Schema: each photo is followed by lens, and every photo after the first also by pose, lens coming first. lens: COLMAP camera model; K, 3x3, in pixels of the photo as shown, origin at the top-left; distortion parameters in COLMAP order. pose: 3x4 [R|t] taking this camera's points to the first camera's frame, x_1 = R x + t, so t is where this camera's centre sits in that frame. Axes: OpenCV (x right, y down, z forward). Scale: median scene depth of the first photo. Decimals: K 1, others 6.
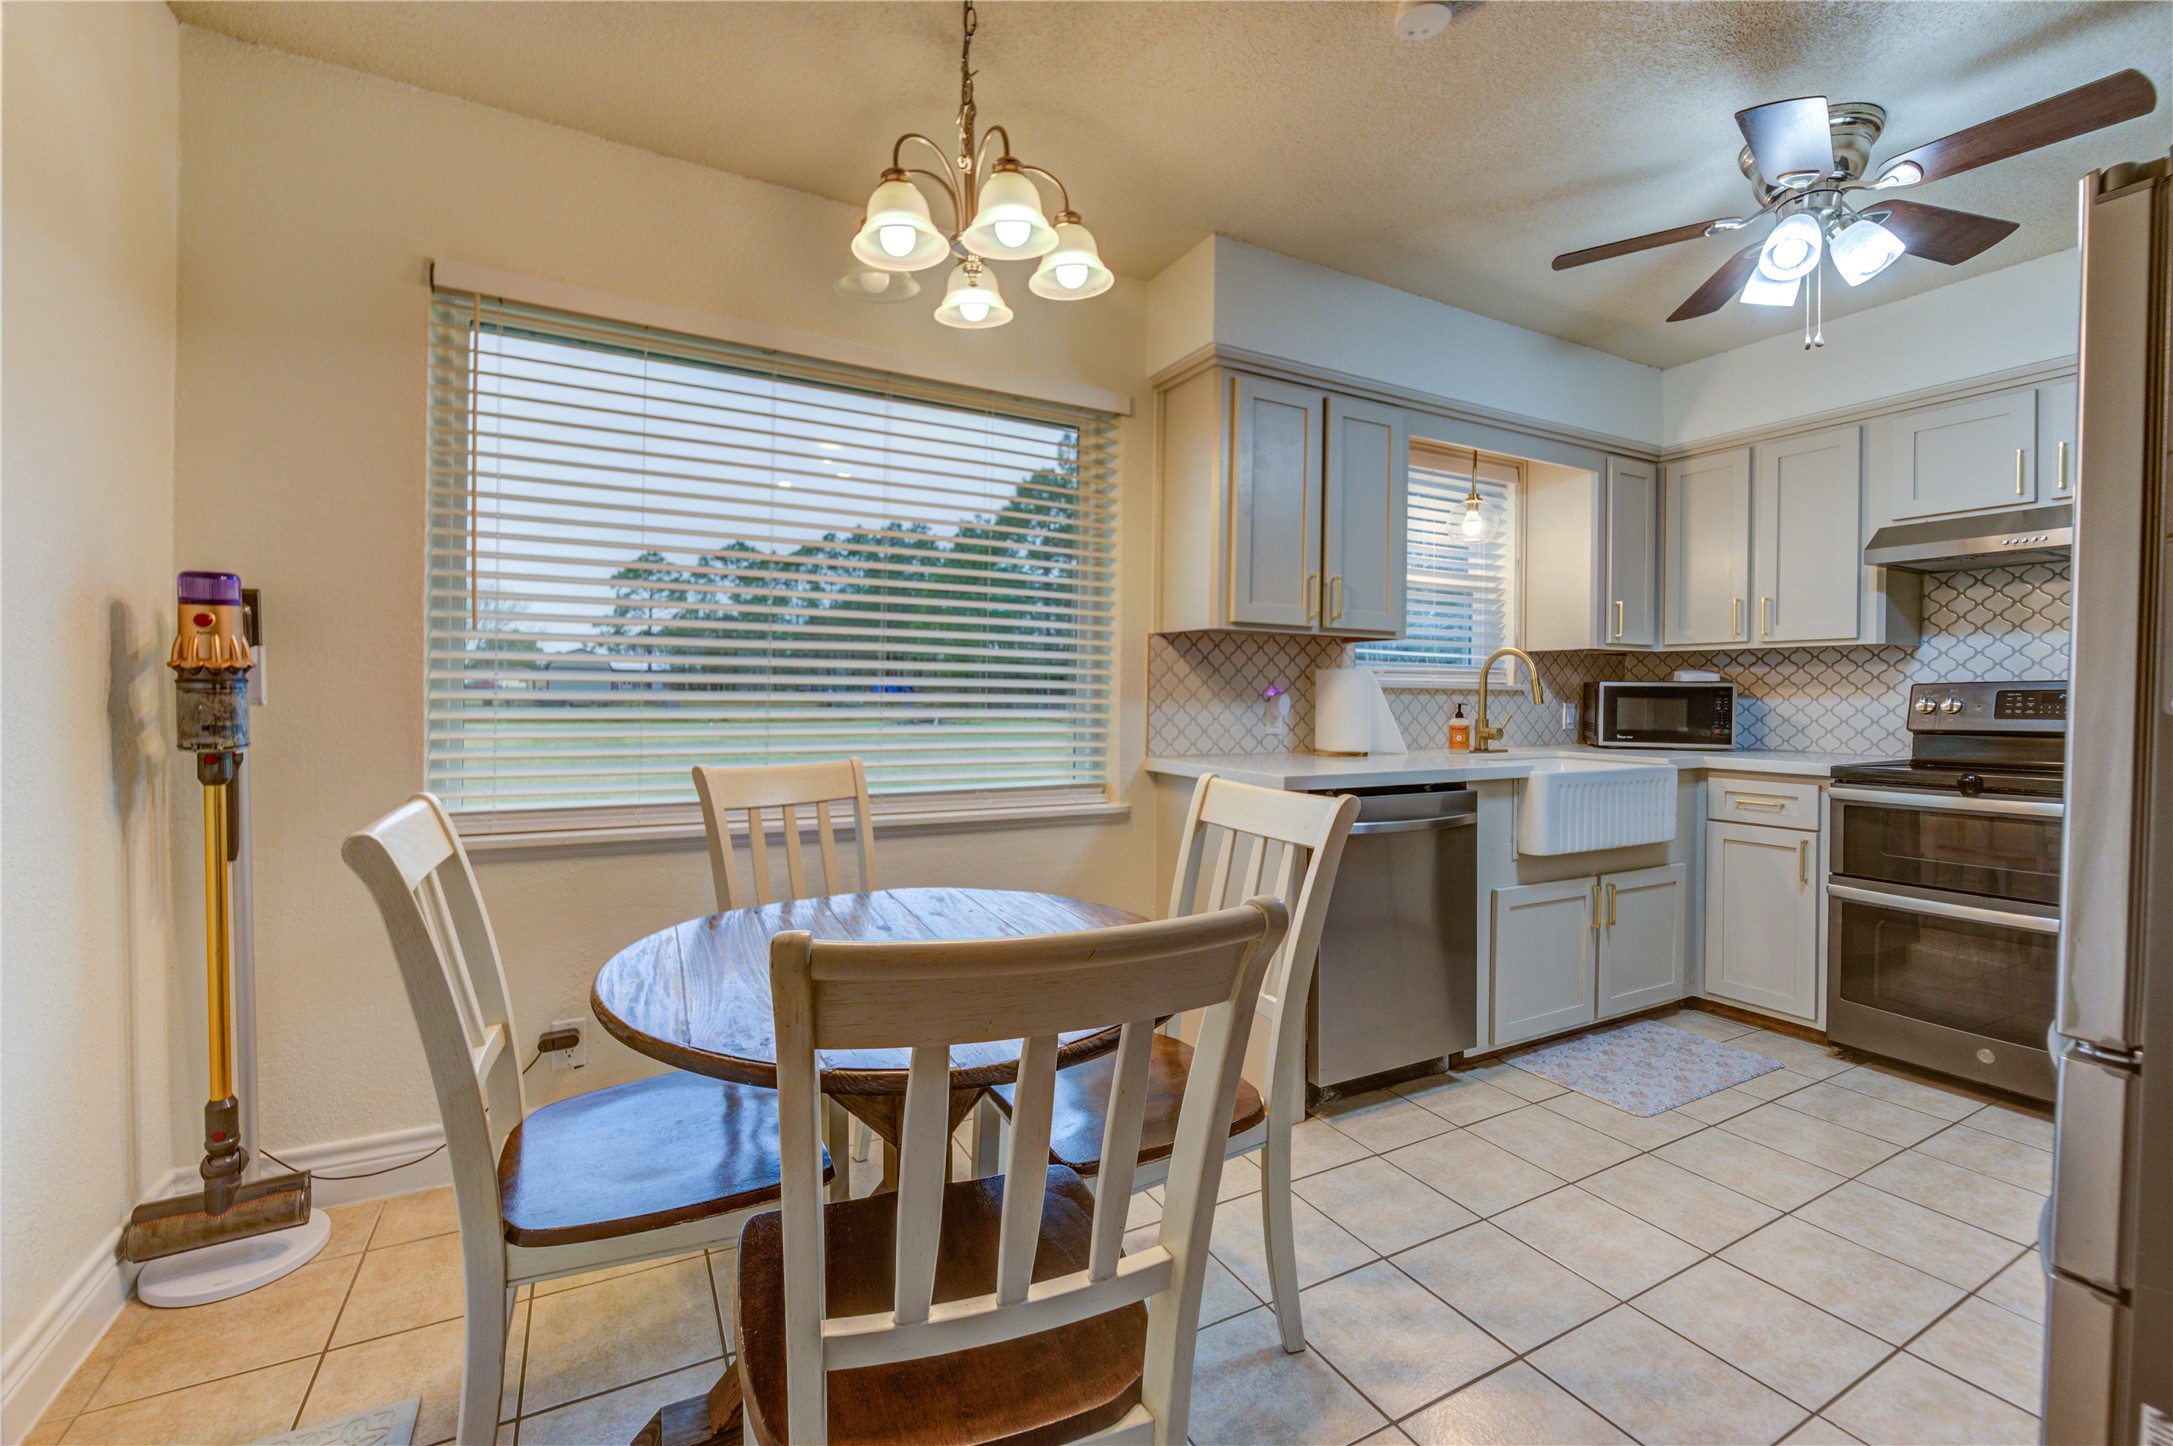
lens RADIAL K [[898.6, 0, 1082.3], [0, 898.6, 701.2], [0, 0, 1]] dist [0.000321, -0.005641]
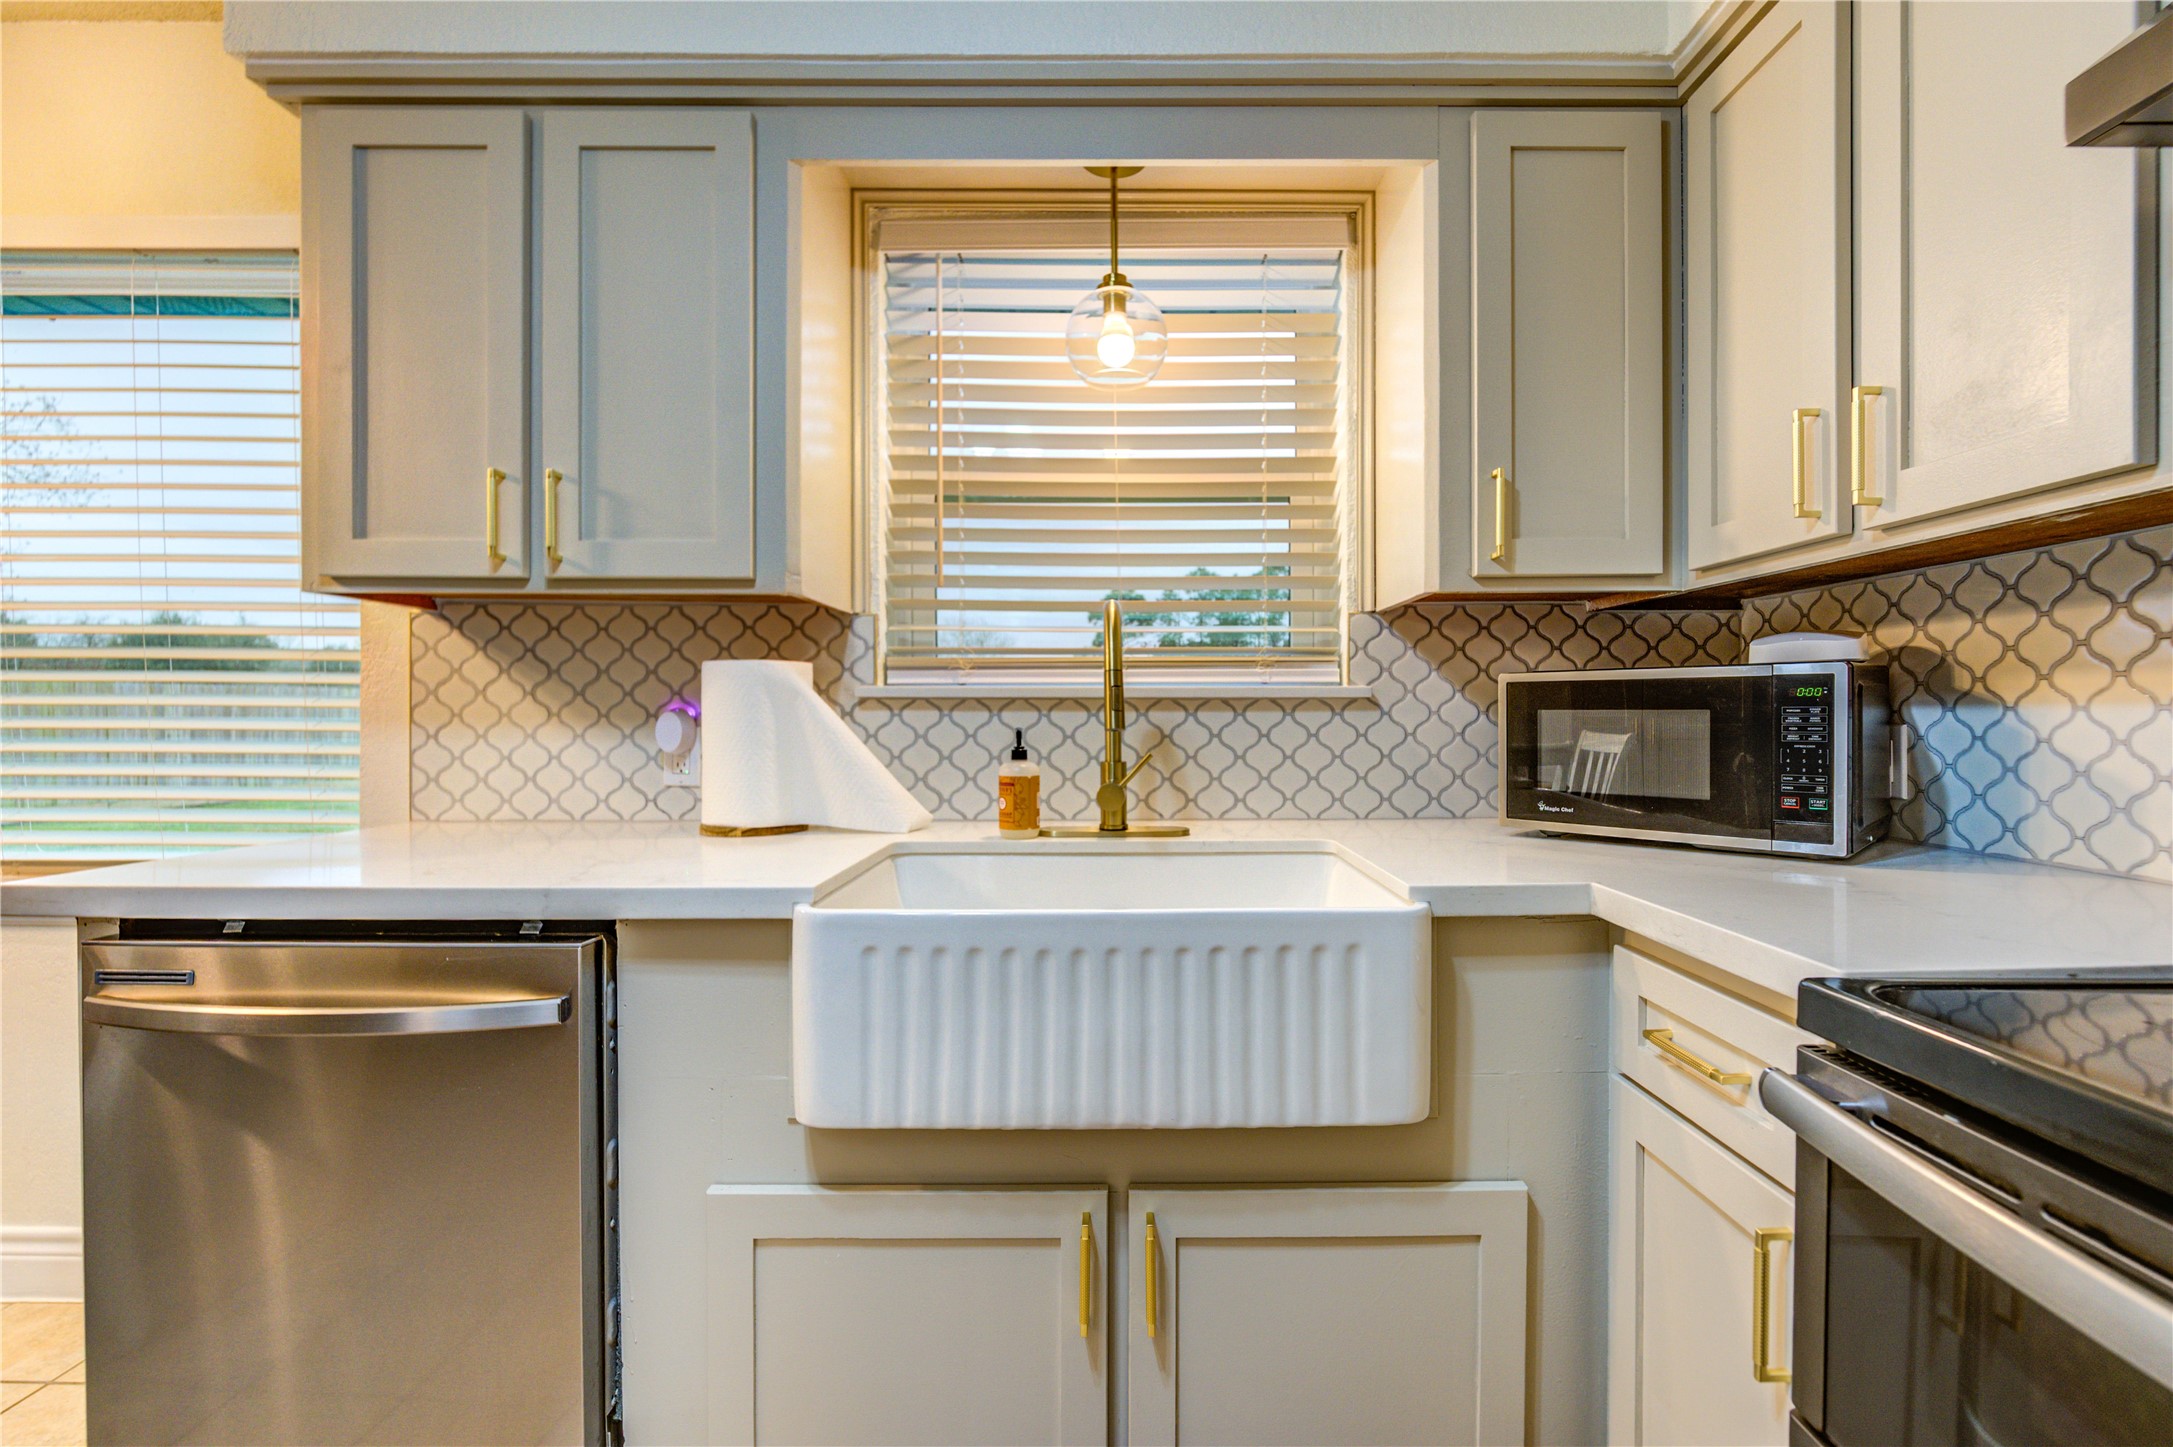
lens RADIAL K [[948.9, 0, 1086.5], [0, 948.9, 723.5], [0, 0, 1]] dist [-0.008713, -0.000182]
pose [[0.887003, -0.007751, -0.461699, 0.676100], [0.006580, 0.999970, -0.004146, 0.002712], [0.461717, 0.000639, 0.887027, 0.584655]]
